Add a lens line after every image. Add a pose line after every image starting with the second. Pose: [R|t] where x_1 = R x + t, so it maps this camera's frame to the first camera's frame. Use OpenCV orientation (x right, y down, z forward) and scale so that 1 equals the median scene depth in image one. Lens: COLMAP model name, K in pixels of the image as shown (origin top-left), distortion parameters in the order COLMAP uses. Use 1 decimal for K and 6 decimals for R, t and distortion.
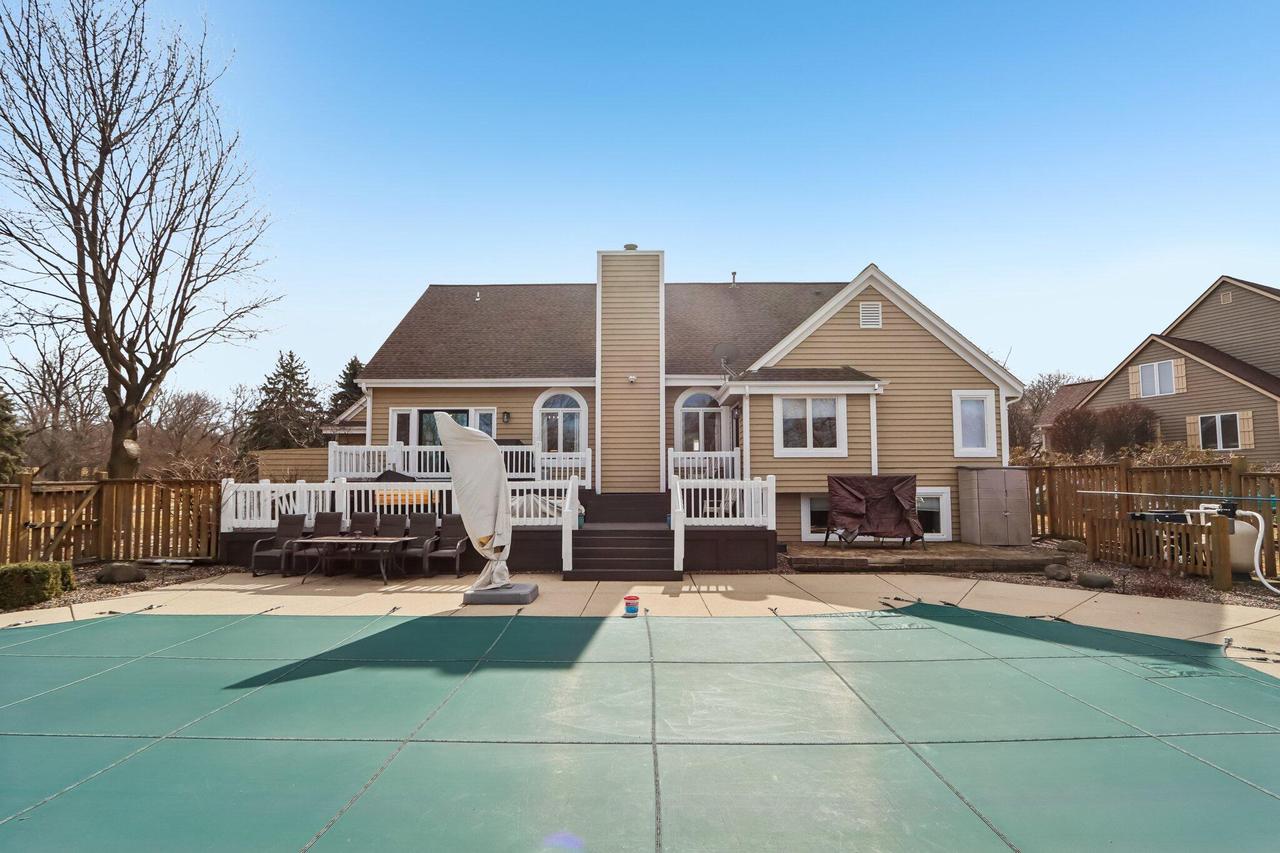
lens RADIAL K [[622.0, 0, 639.3], [0, 622.0, 440.4], [0, 0, 1]] dist [-0.026615, 0.000234]
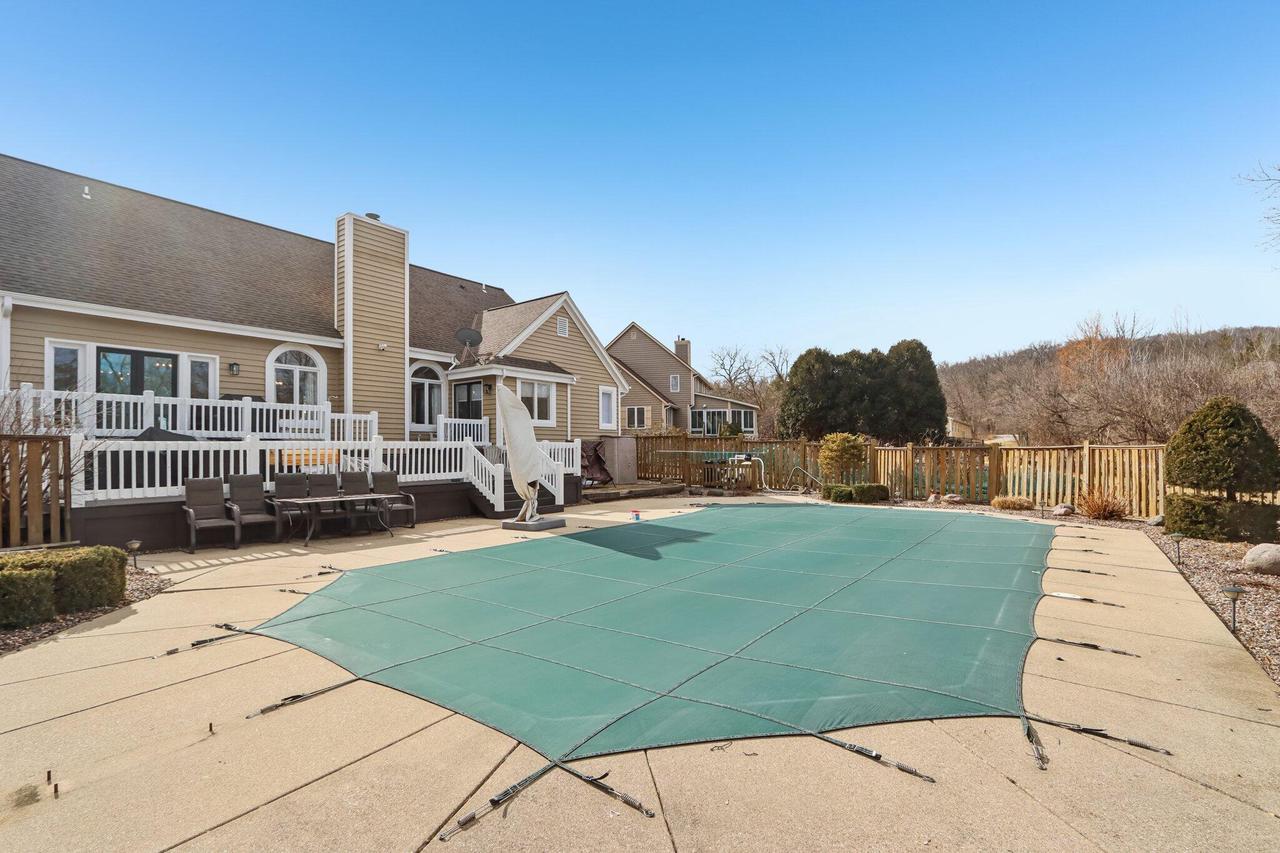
lens RADIAL K [[584.8, 0, 637.1], [0, 584.8, 451.2], [0, 0, 1]] dist [-0.000610, 0.000001]
pose [[0.597589, -0.003419, 0.801796, -0.599131], [-0.055498, 0.997416, 0.045616, 0.010329], [-0.799880, -0.071758, 0.595855, 0.045159]]
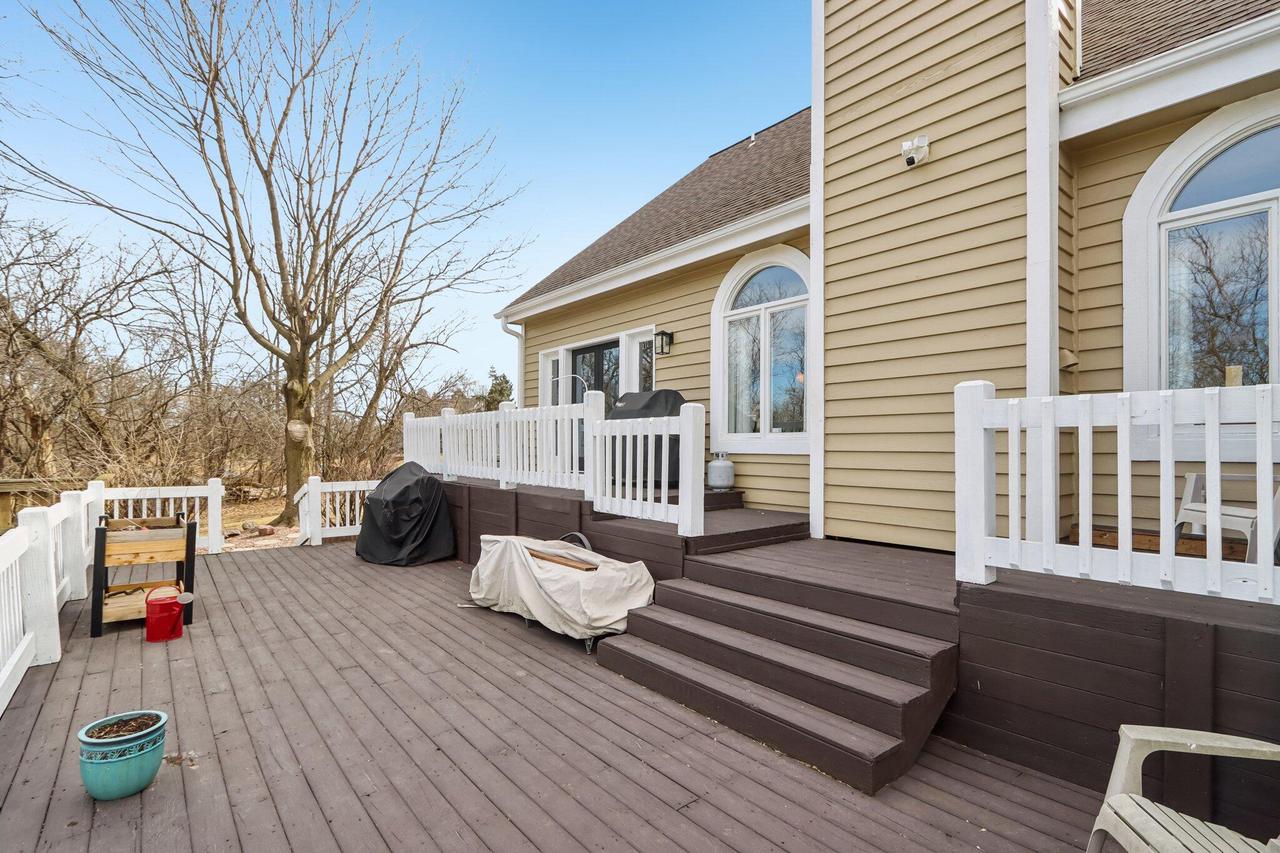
lens RADIAL K [[622.0, 0, 639.3], [0, 622.0, 440.4], [0, 0, 1]] dist [-0.026615, 0.000234]
pose [[0.624336, -0.003350, -0.781149, 0.141355], [0.047997, 0.998266, 0.034080, 0.018460], [0.779680, -0.058770, 0.623414, 0.780549]]
